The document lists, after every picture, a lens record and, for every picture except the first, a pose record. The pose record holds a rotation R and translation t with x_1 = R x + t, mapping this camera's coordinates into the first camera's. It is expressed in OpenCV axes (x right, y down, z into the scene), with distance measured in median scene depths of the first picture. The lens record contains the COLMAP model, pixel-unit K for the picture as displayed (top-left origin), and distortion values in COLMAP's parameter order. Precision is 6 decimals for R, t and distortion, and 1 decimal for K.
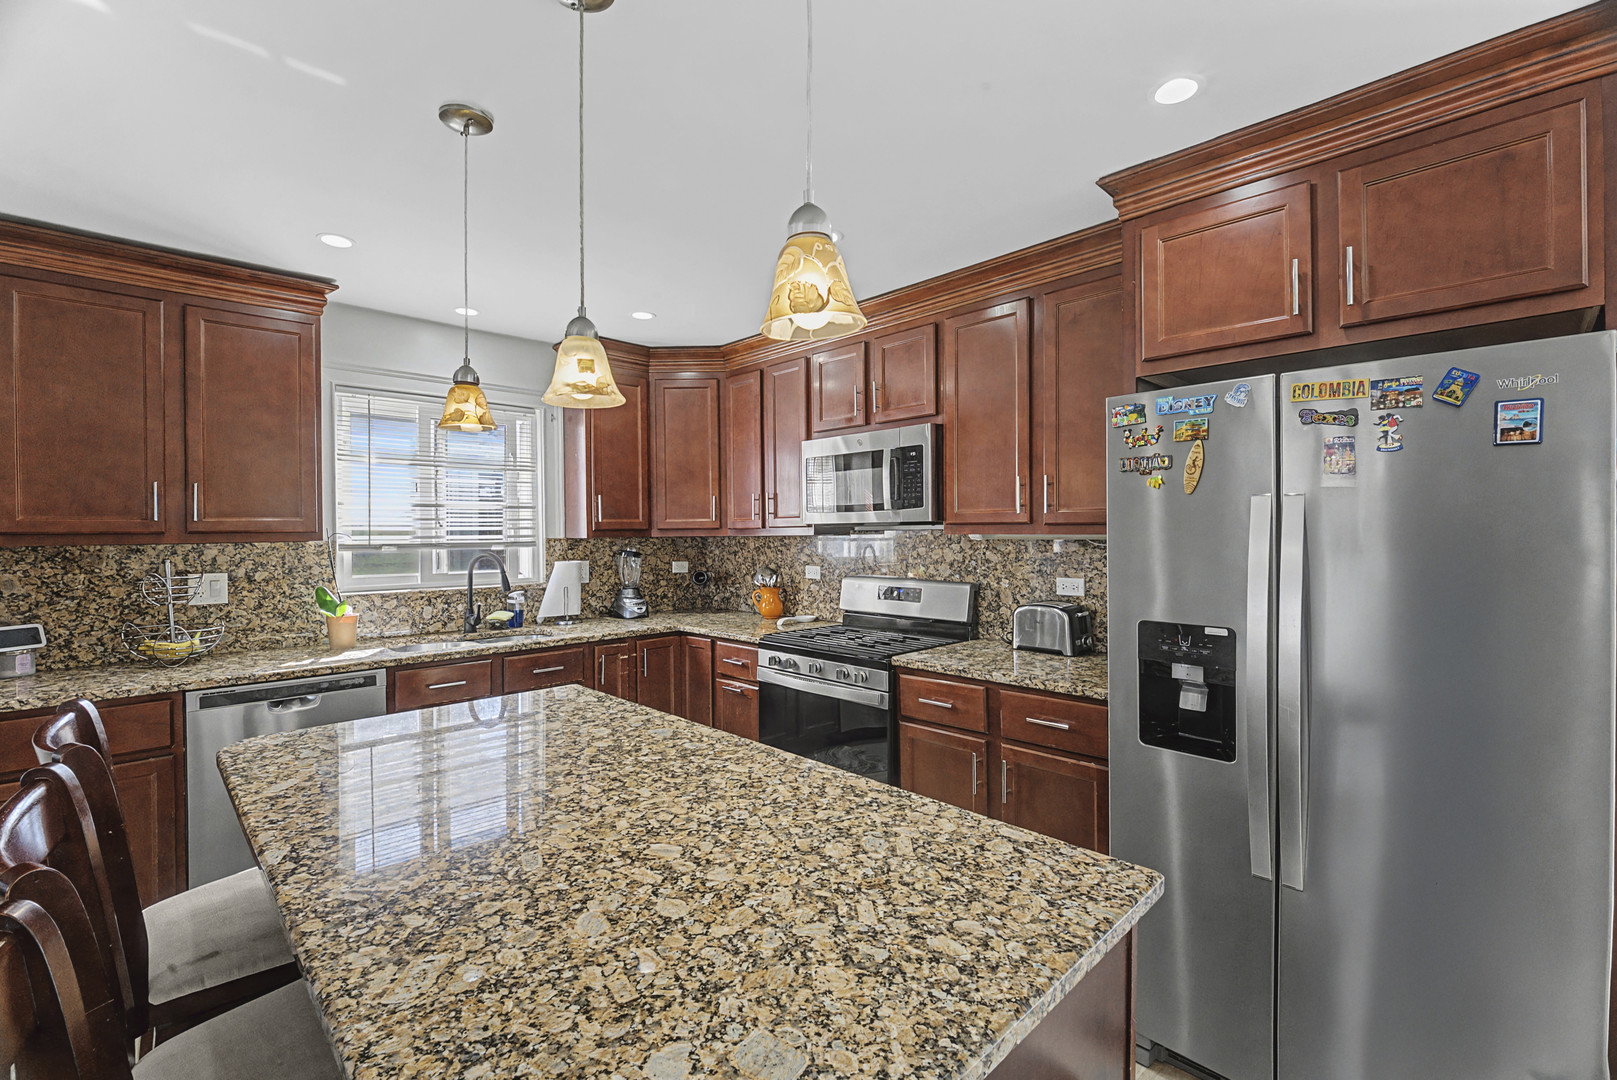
lens RADIAL K [[690.8, 0, 829.9], [0, 690.8, 518.7], [0, 0, 1]] dist [0.000402, -0.000169]
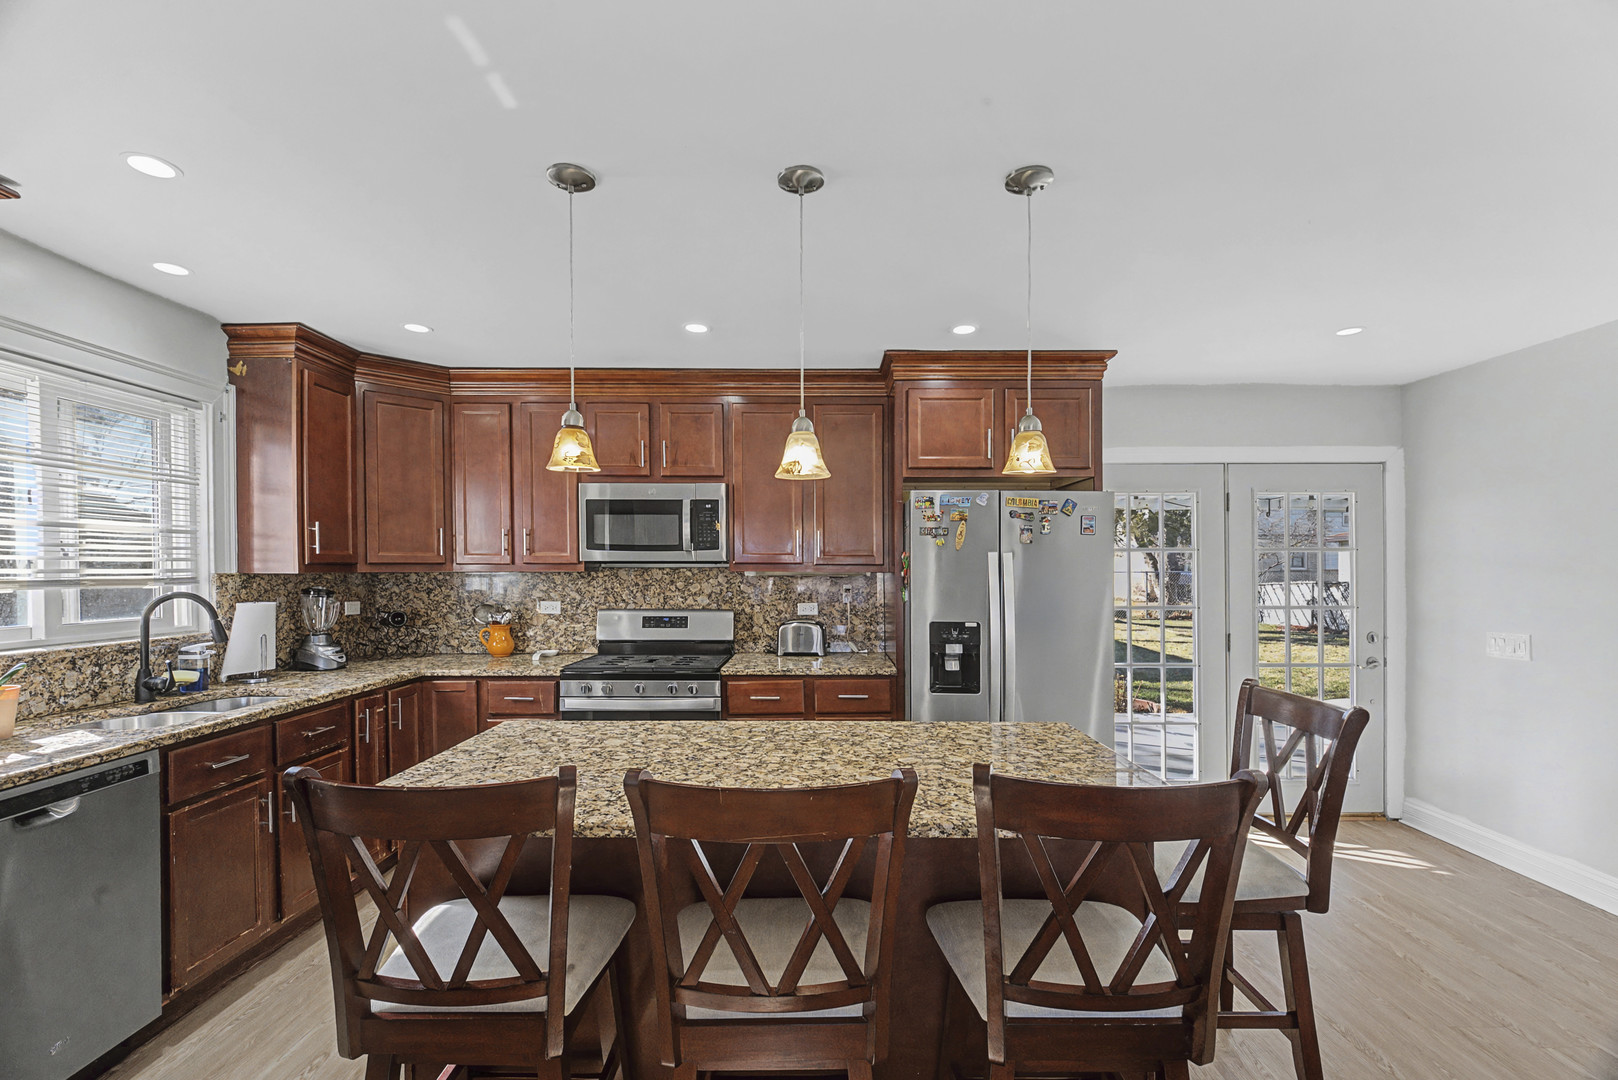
lens RADIAL K [[681.0, 0, 814.3], [0, 681.0, 549.8], [0, 0, 1]] dist [0.001000, -0.000091]
pose [[0.710102, 0.029312, 0.703488, -0.581340], [-0.020343, 0.999570, -0.021115, 0.005992], [-0.703805, 0.000683, 0.710393, 0.000262]]
